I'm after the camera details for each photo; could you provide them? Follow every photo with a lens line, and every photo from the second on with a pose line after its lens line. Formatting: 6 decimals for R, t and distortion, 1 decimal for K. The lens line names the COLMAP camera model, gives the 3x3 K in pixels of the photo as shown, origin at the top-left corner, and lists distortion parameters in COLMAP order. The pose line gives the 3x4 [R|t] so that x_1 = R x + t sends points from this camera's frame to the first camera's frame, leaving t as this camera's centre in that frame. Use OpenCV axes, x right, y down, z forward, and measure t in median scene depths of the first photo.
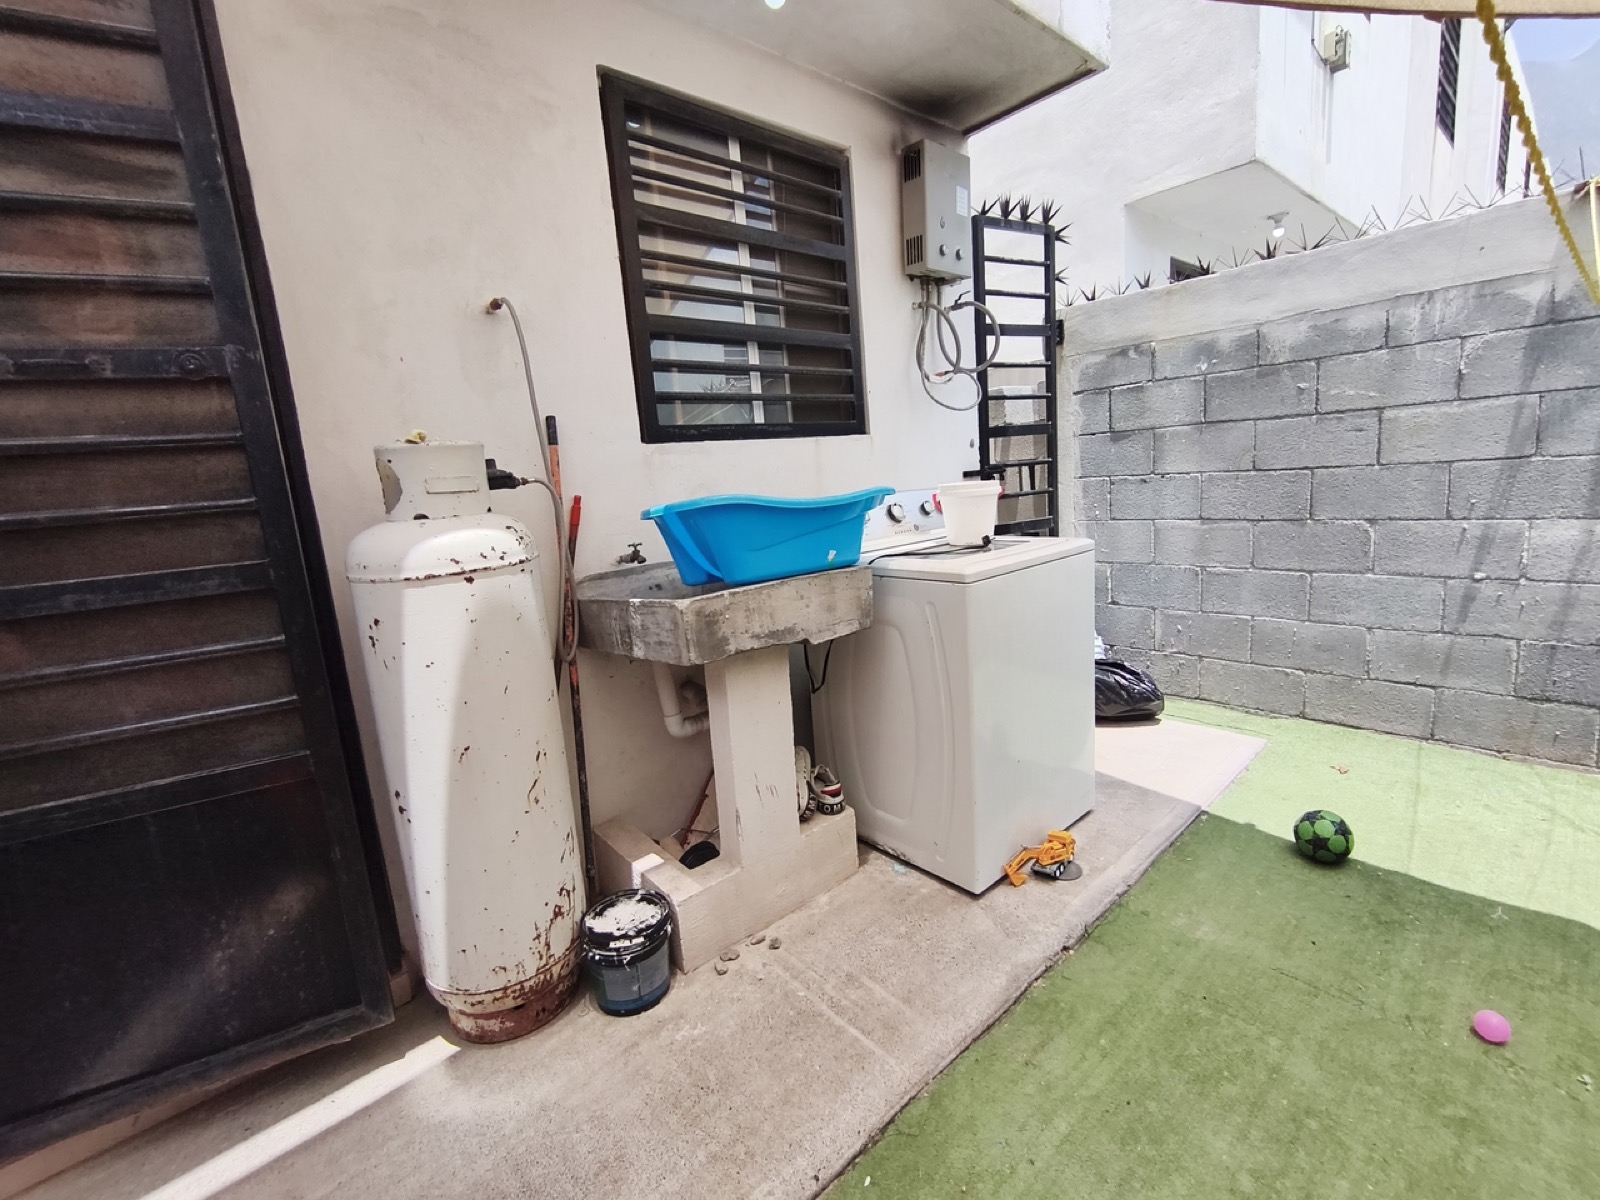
lens RADIAL K [[709.7, 0, 809.4], [0, 709.7, 591.5], [0, 0, 1]] dist [-0.001331, 0.005686]
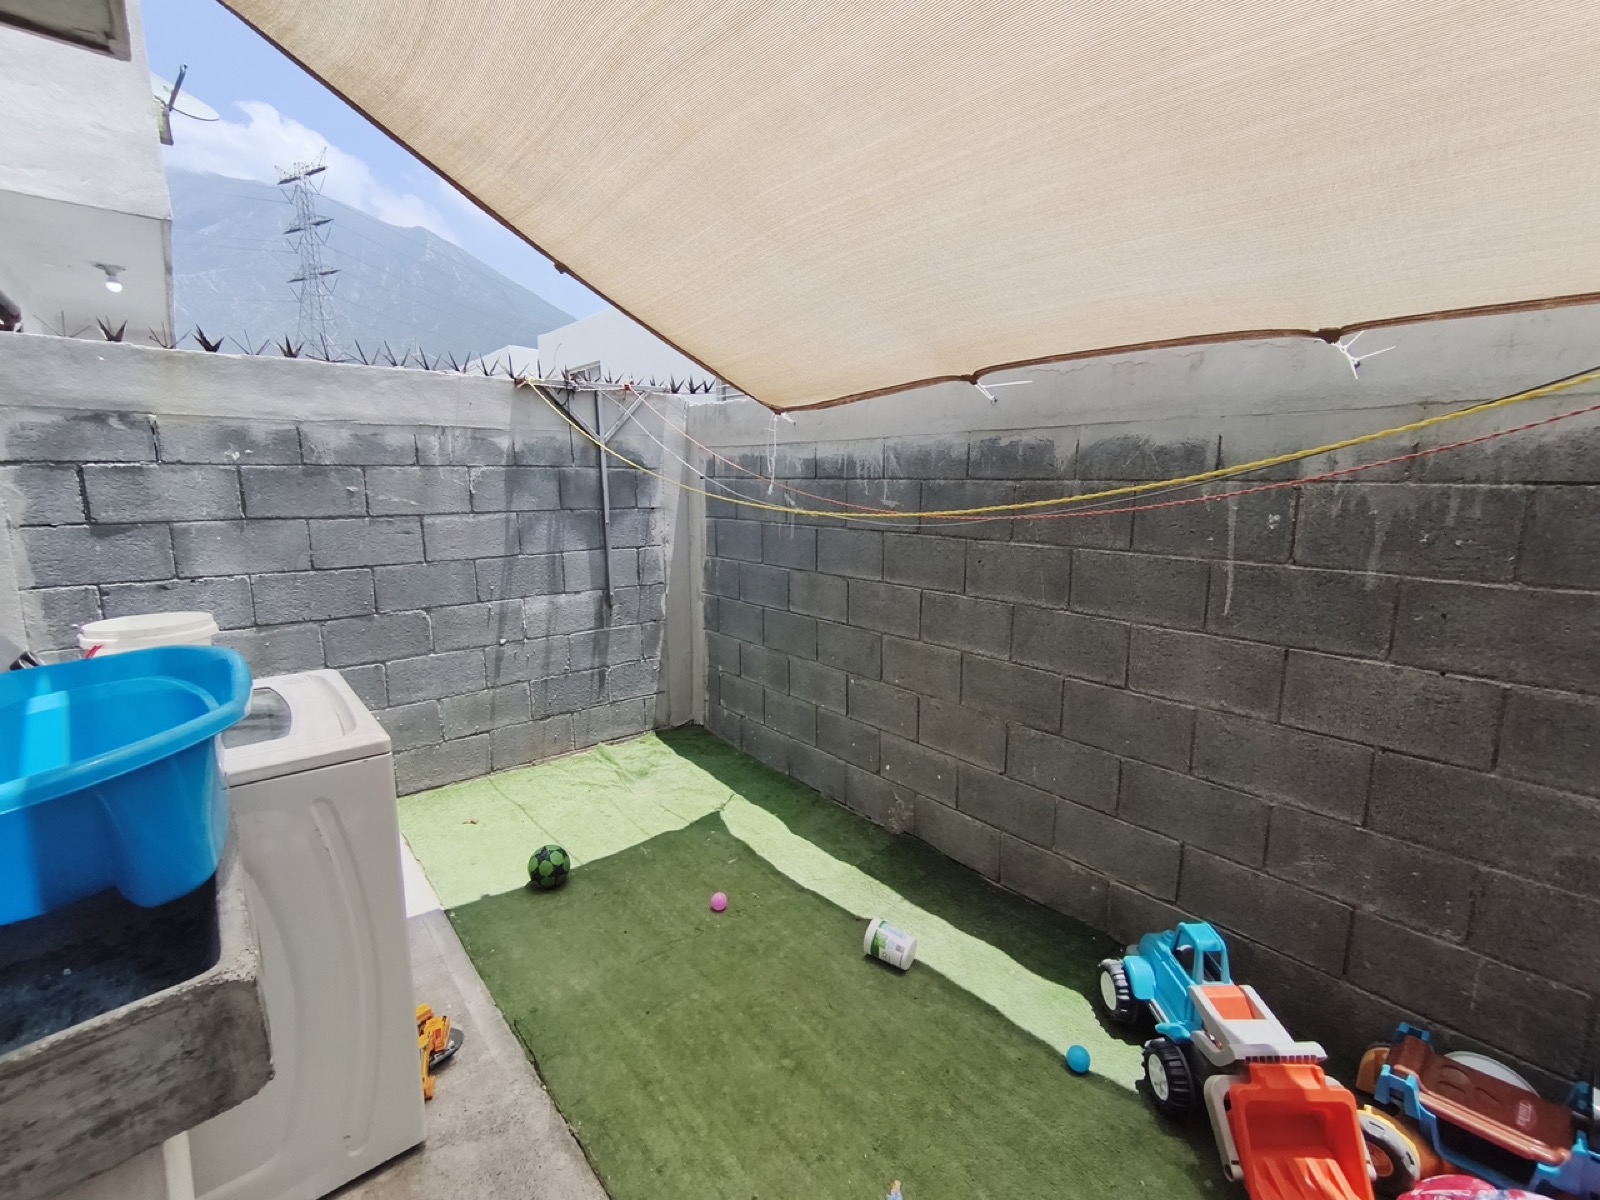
lens RADIAL K [[709.7, 0, 809.4], [0, 709.7, 591.5], [0, 0, 1]] dist [-0.001331, 0.005686]
pose [[0.015004, -0.083405, 0.996403, -0.369702], [0.168598, 0.982457, 0.079699, -0.118413], [-0.985571, 0.166796, 0.028803, 0.352077]]
